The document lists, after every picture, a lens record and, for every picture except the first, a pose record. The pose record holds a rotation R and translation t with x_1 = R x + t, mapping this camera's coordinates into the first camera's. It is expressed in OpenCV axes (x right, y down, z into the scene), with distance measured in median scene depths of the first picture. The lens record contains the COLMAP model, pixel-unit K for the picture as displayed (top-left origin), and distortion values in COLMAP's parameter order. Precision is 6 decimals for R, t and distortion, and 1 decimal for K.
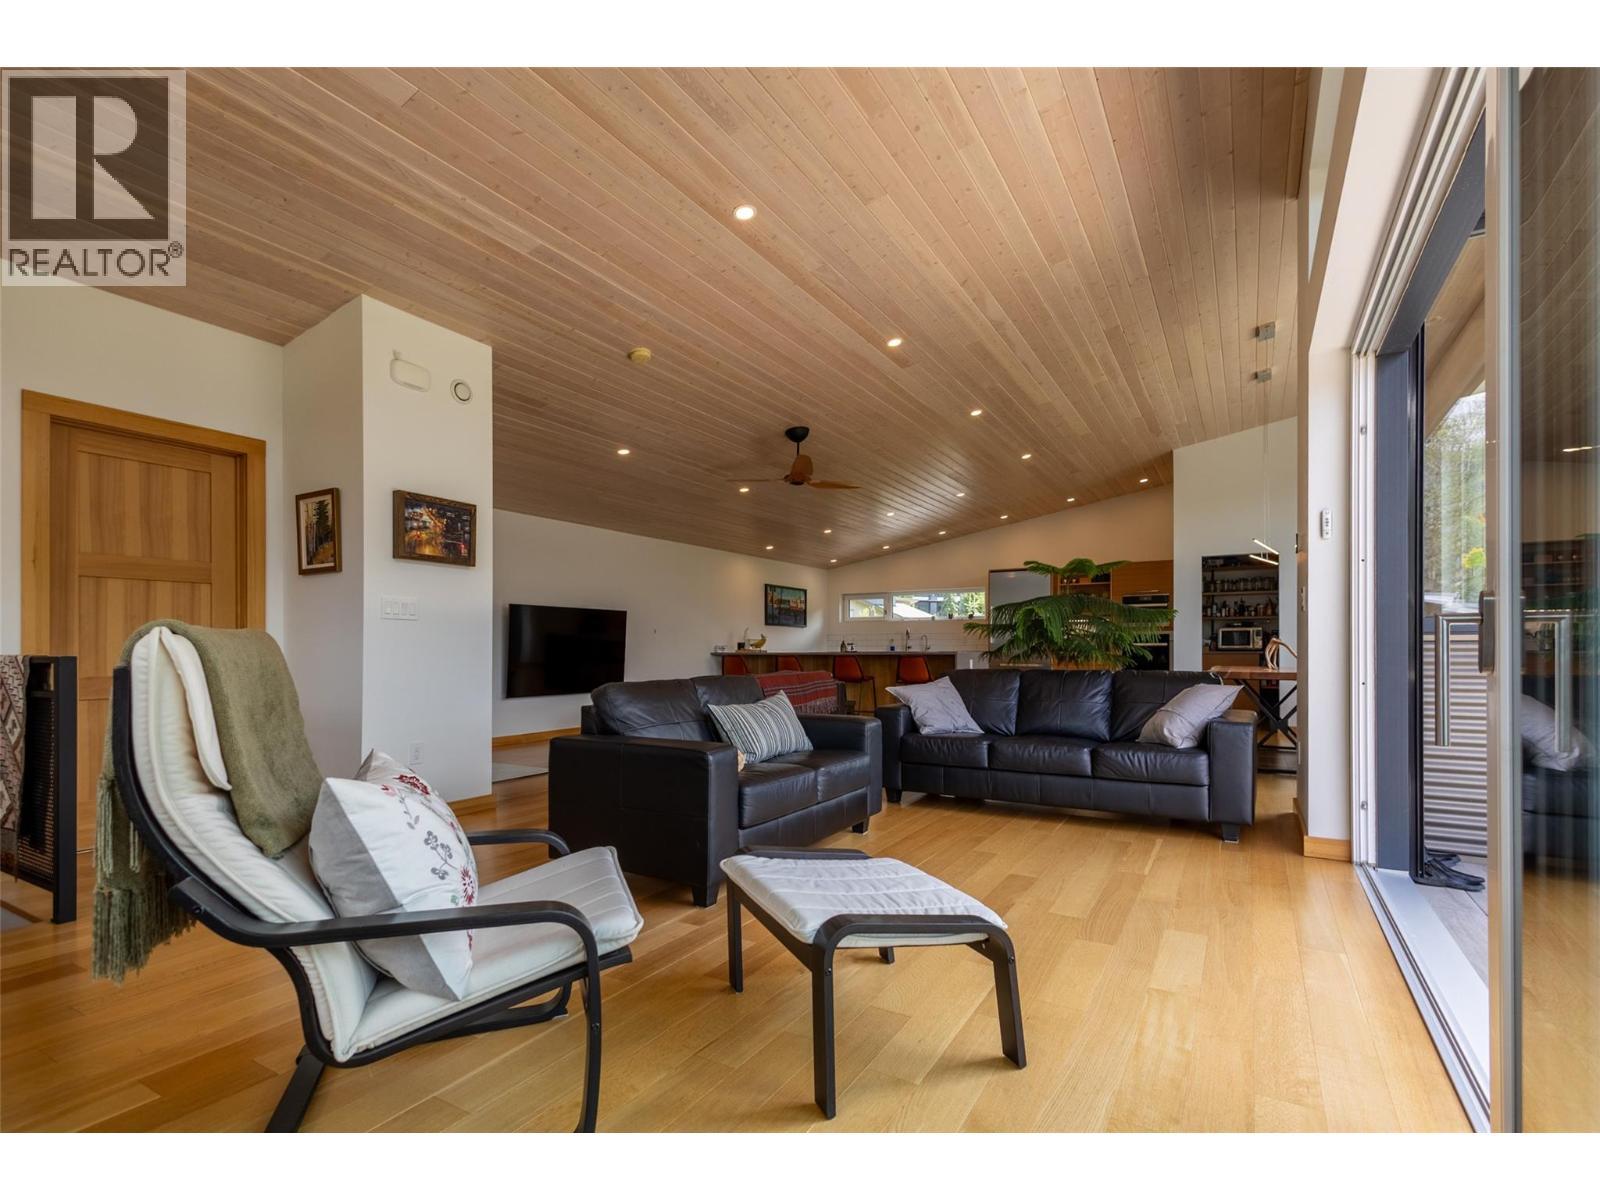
lens RADIAL K [[777.2, 0, 809.9], [0, 777.2, 664.5], [0, 0, 1]] dist [0.015255, 0.000773]
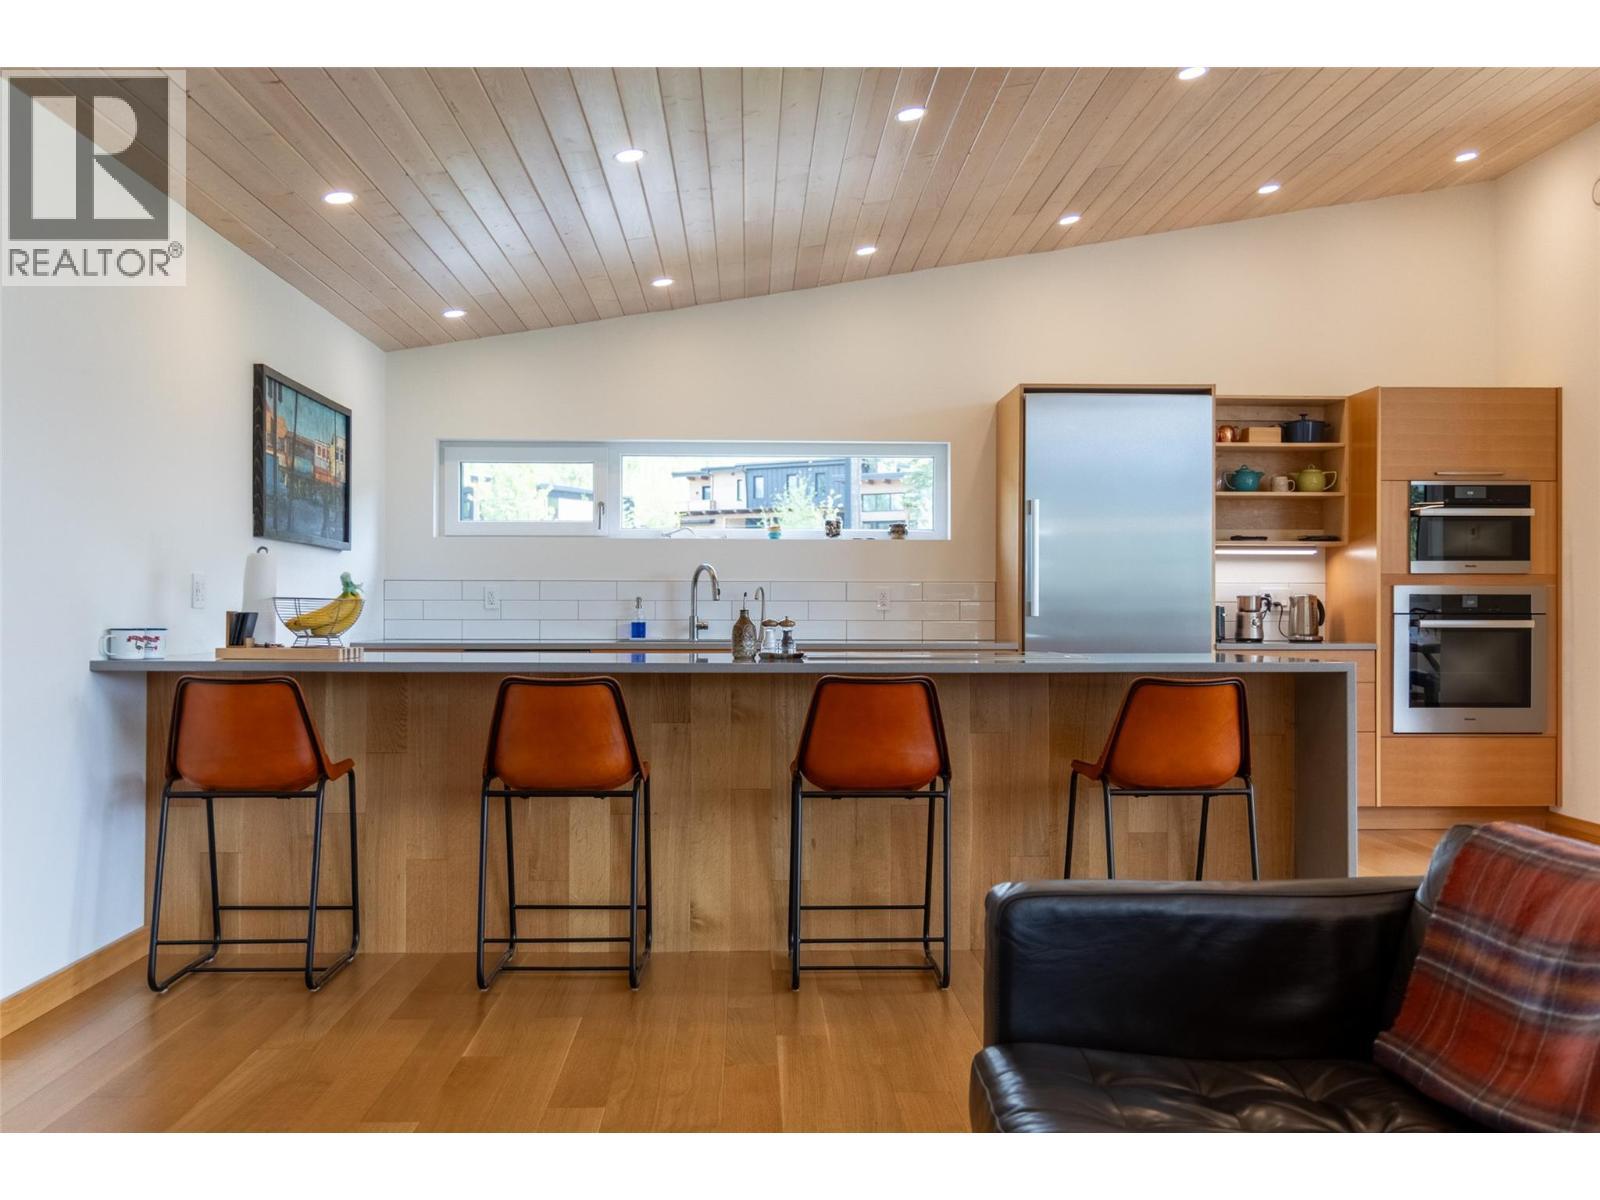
lens RADIAL K [[1501.7, 0, 791.7], [0, 1501.7, 599.9], [0, 0, 1]] dist [0.001882, 0.000000]
pose [[0.845973, 0.008634, 0.533156, -0.408402], [0.005559, 0.999672, -0.025010, -0.047140], [-0.533197, 0.024122, 0.845647, 1.307879]]
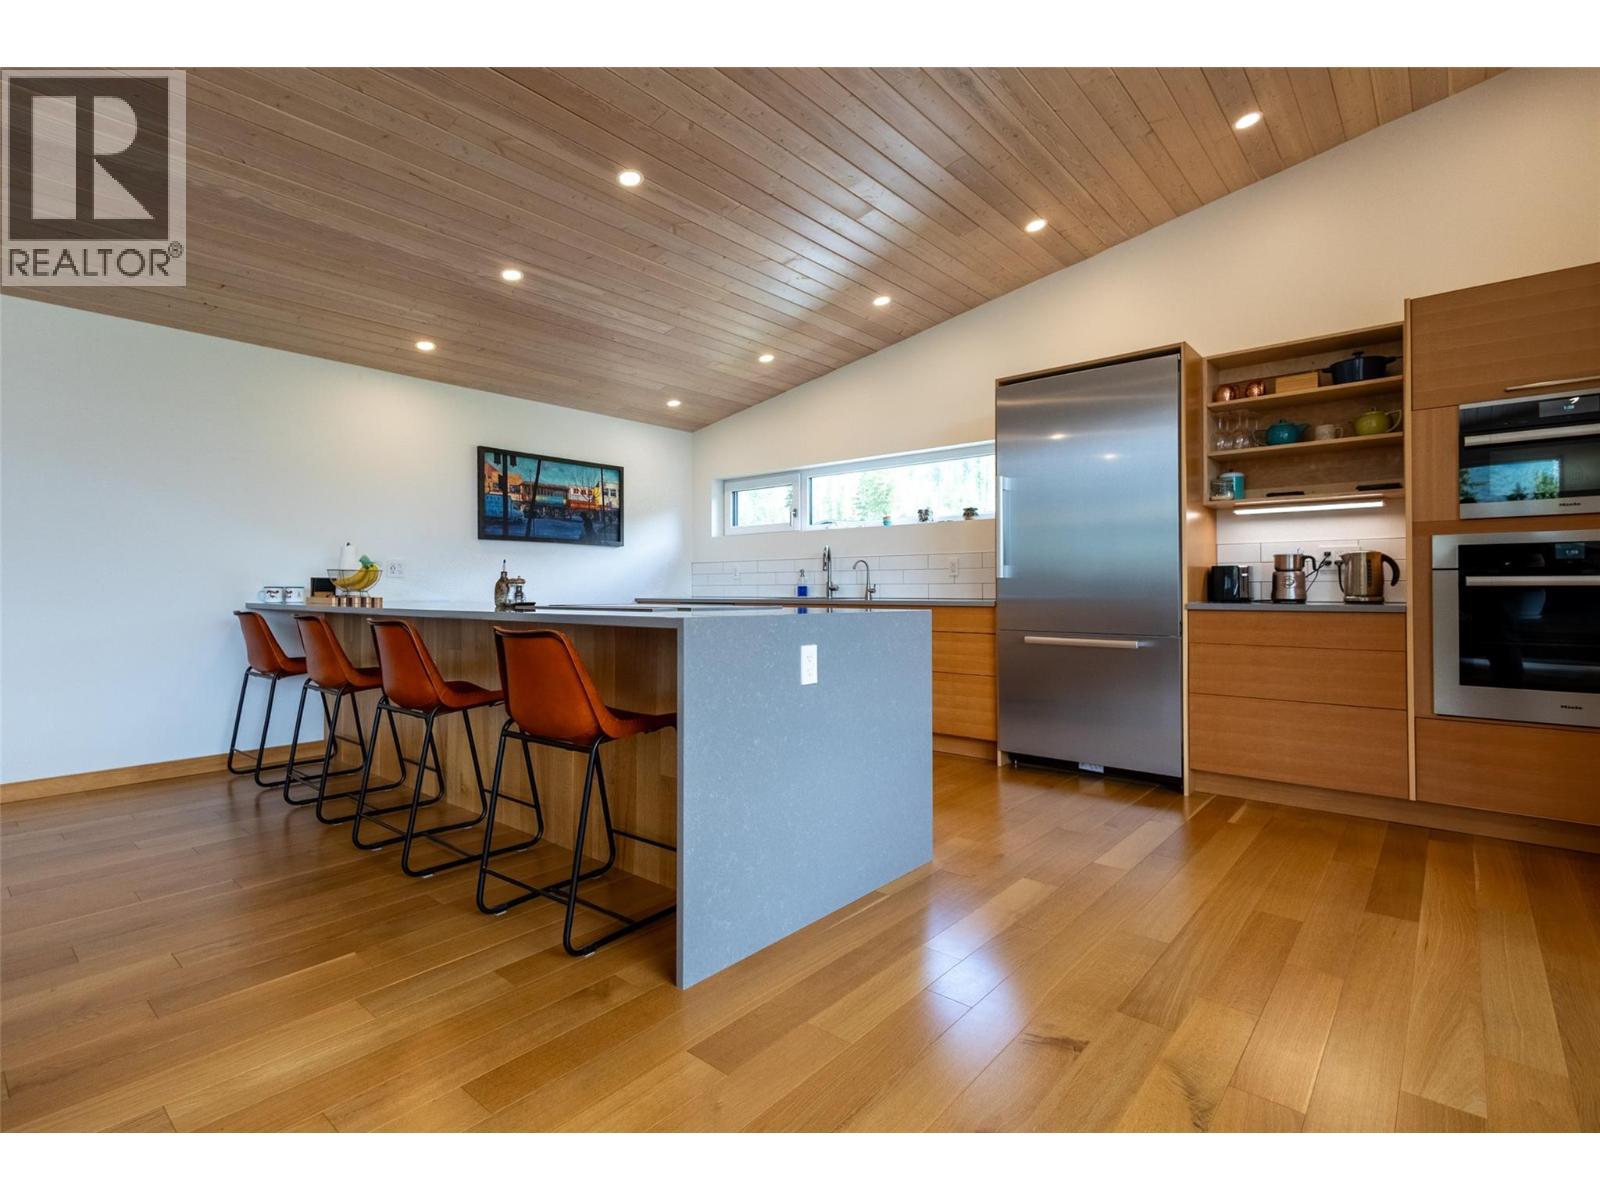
lens RADIAL K [[777.2, 0, 760.0], [0, 777.2, 586.5], [0, 0, 1]] dist [0.015255, 0.000773]
pose [[0.976231, -0.000758, -0.216732, 0.487956], [-0.003513, 0.999807, -0.019322, -0.039095], [0.216704, 0.019624, 0.976040, 1.501901]]
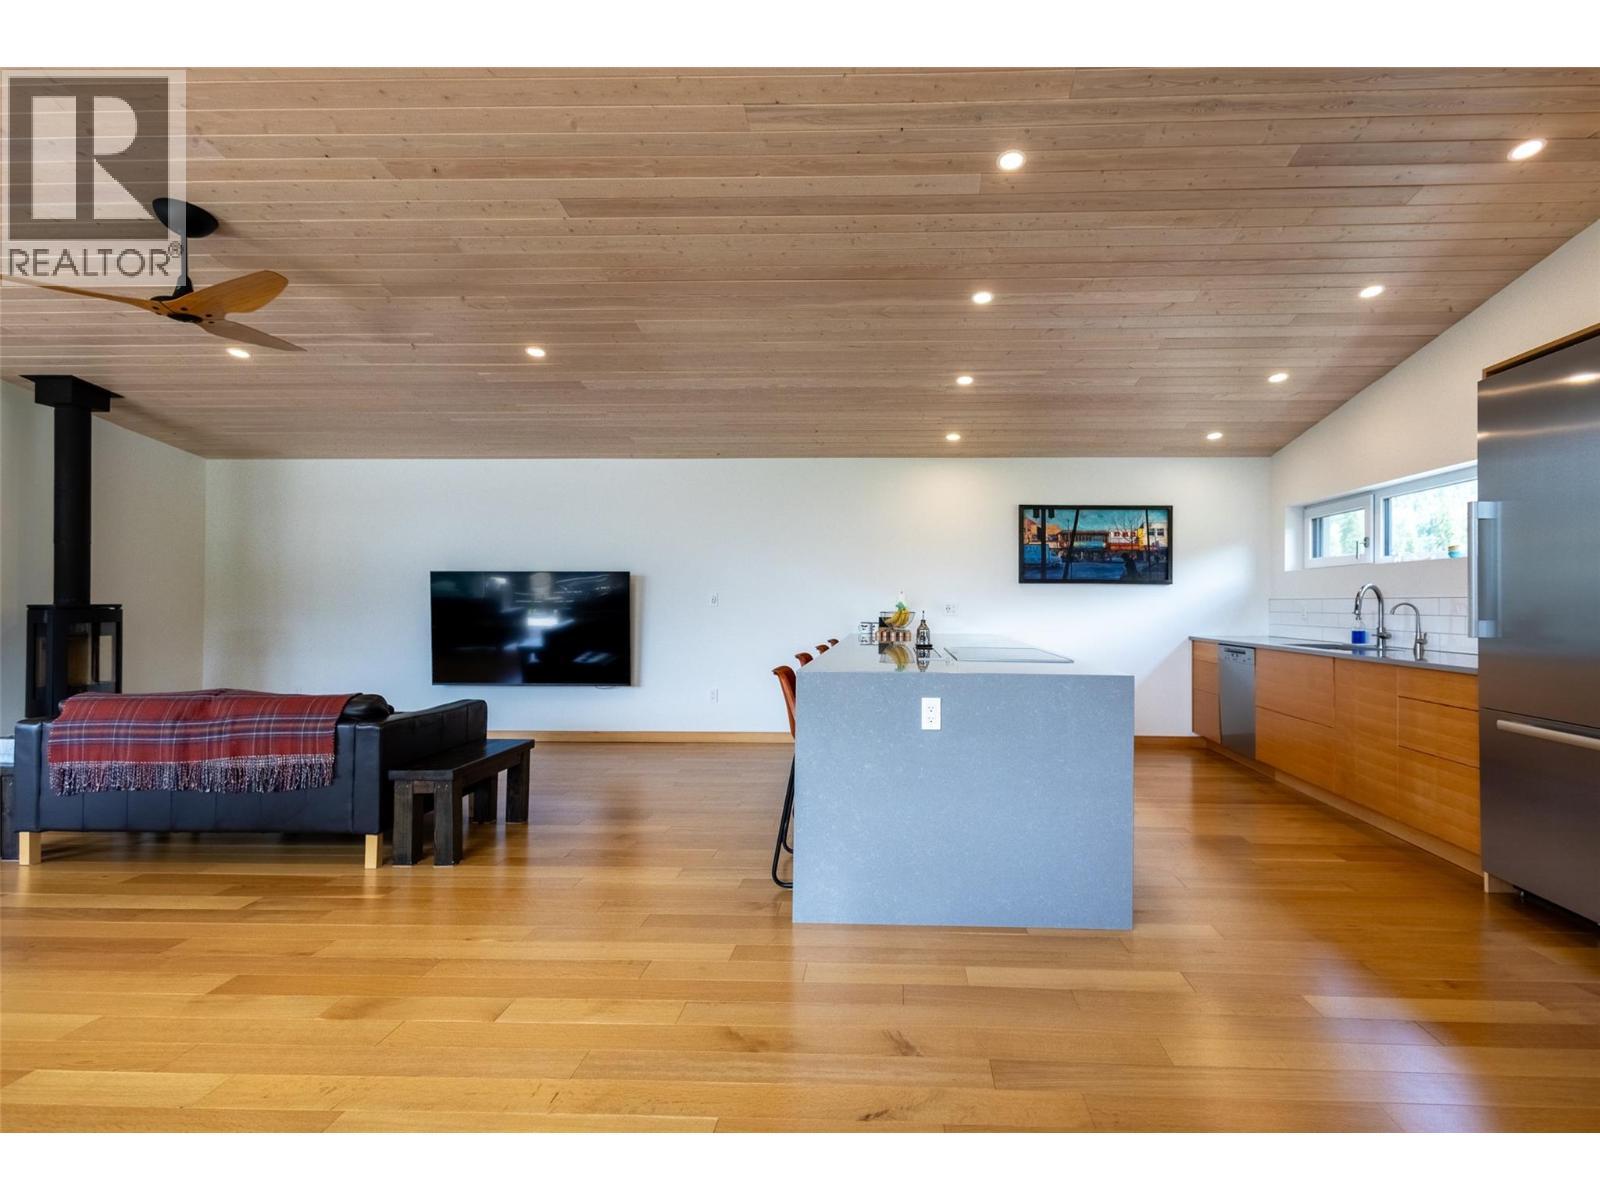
lens RADIAL K [[732.0, 0, 809.4], [0, 732.0, 603.2], [0, 0, 1]] dist [0.011014, 0.000749]
pose [[0.460000, -0.000788, -0.887918, 0.793661], [-0.023879, 0.999627, -0.013258, -0.067941], [0.887598, 0.027301, 0.459810, 1.612827]]
